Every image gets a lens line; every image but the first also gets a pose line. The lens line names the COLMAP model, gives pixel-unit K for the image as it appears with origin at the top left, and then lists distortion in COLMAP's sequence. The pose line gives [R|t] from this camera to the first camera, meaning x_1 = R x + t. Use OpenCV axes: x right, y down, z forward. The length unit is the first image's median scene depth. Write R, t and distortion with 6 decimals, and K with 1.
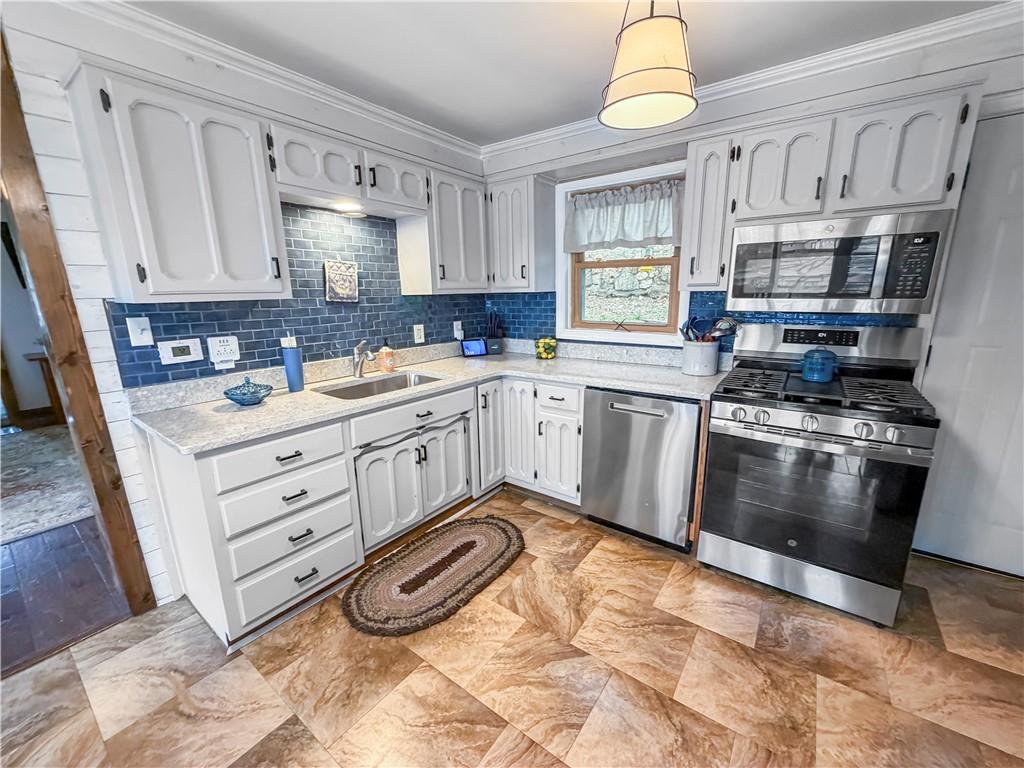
lens RADIAL K [[410.6, 0, 508.8], [0, 410.6, 385.7], [0, 0, 1]] dist [-0.001452, 0.000003]
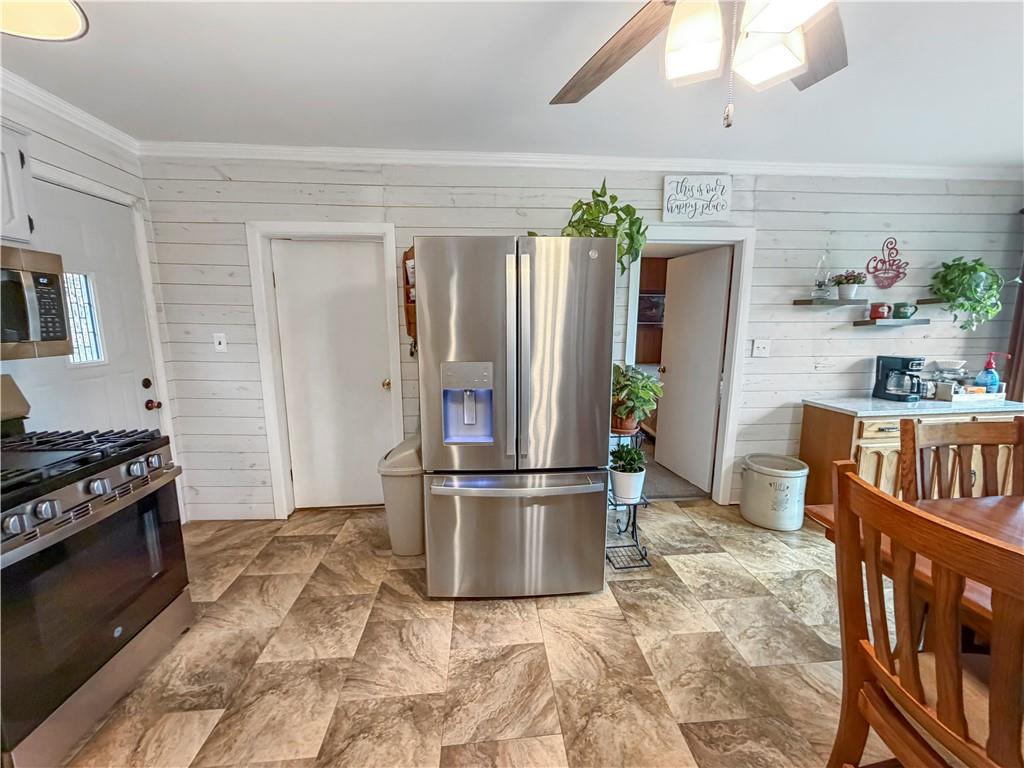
lens RADIAL K [[410.6, 0, 508.8], [0, 410.6, 385.7], [0, 0, 1]] dist [-0.001452, 0.000003]
pose [[-0.648161, -0.103413, 0.754449, -0.292514], [0.183995, 0.940114, 0.286936, -0.130427], [-0.738941, 0.324795, -0.590317, 0.552478]]
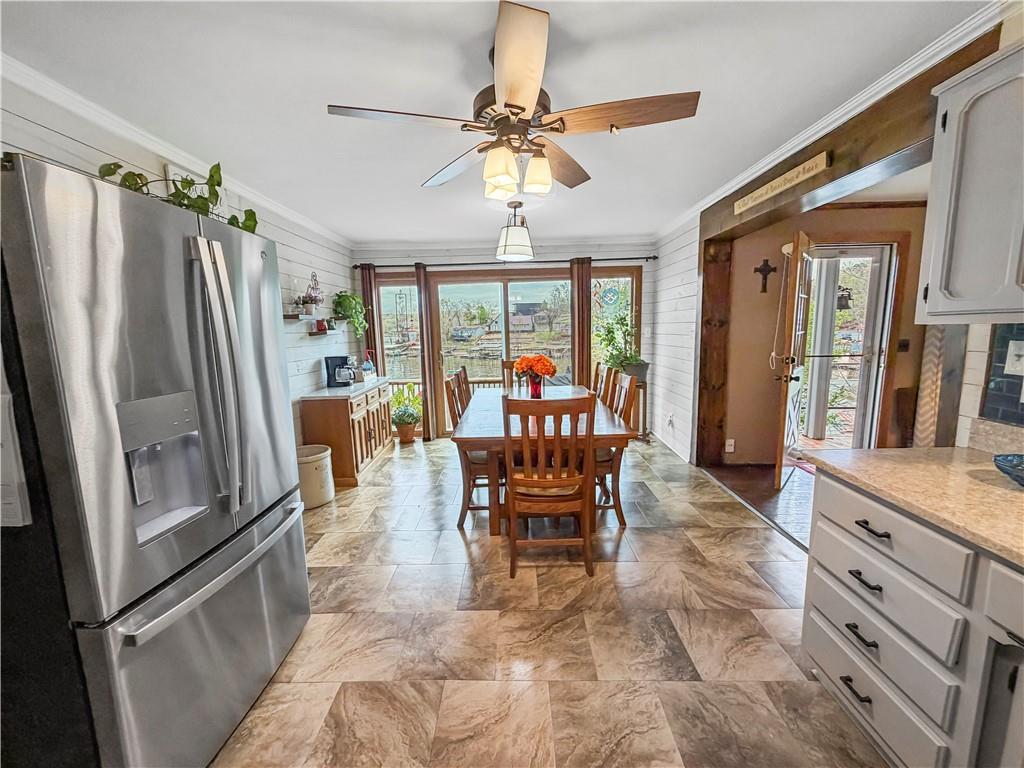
lens RADIAL K [[410.6, 0, 508.8], [0, 410.6, 385.7], [0, 0, 1]] dist [-0.001452, 0.000003]
pose [[-0.813168, 0.114444, -0.570667, 0.271662], [-0.096366, 0.940473, 0.325921, -0.170269], [0.573996, 0.320022, -0.753734, 0.722010]]
